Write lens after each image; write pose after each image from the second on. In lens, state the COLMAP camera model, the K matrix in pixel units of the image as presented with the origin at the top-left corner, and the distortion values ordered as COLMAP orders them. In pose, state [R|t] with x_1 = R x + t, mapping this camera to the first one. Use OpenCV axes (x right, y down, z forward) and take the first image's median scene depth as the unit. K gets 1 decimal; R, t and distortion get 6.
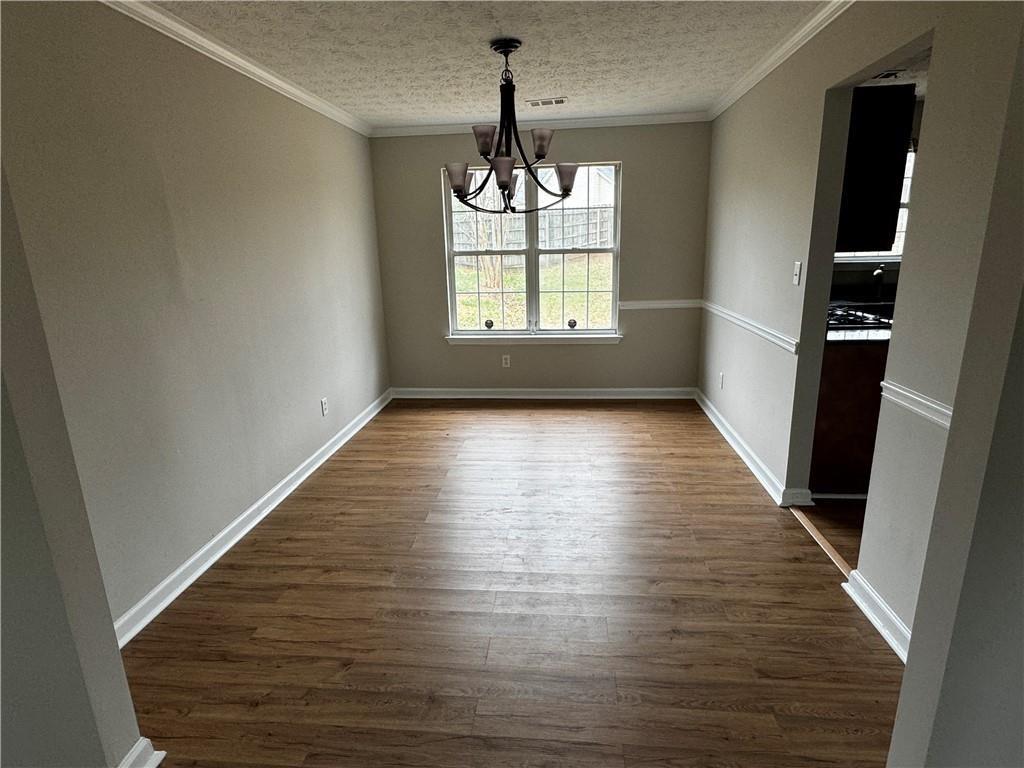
lens RADIAL K [[551.7, 0, 506.9], [0, 551.7, 383.8], [0, 0, 1]] dist [0.000537, -0.000376]
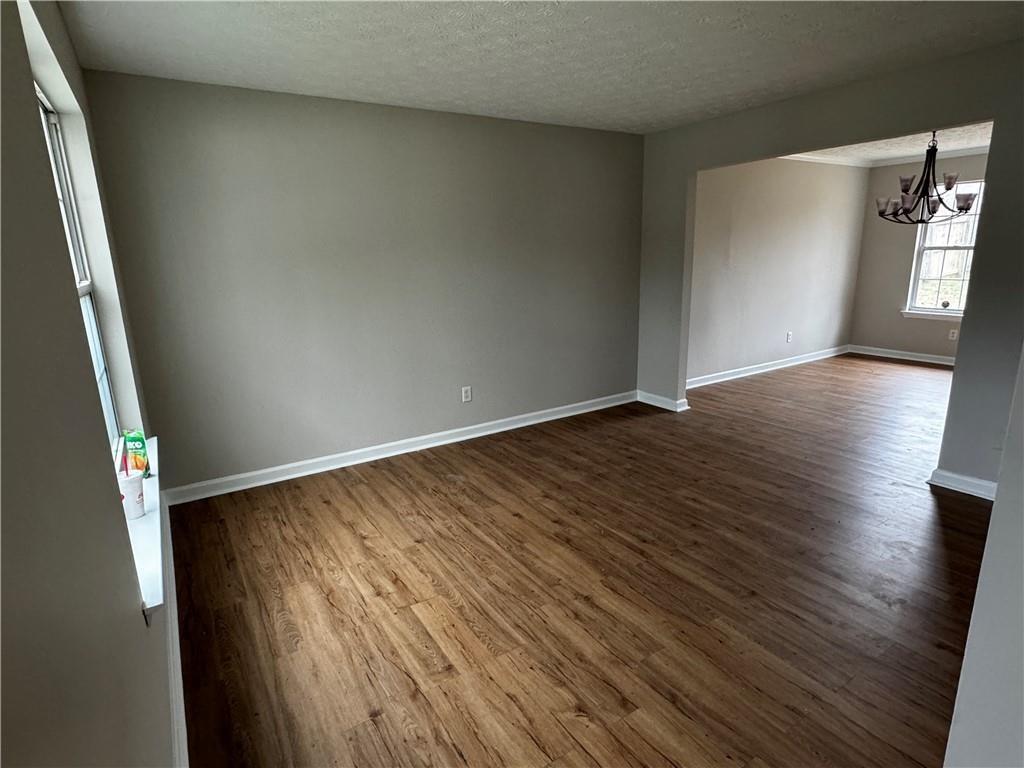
lens RADIAL K [[551.7, 0, 509.9], [0, 551.7, 380.5], [0, 0, 1]] dist [0.000537, -0.000376]
pose [[0.625468, 0.188834, -0.757055, 0.346941], [-0.187953, 0.978164, 0.088701, 0.143562], [0.757274, 0.086811, 0.647302, -0.583787]]
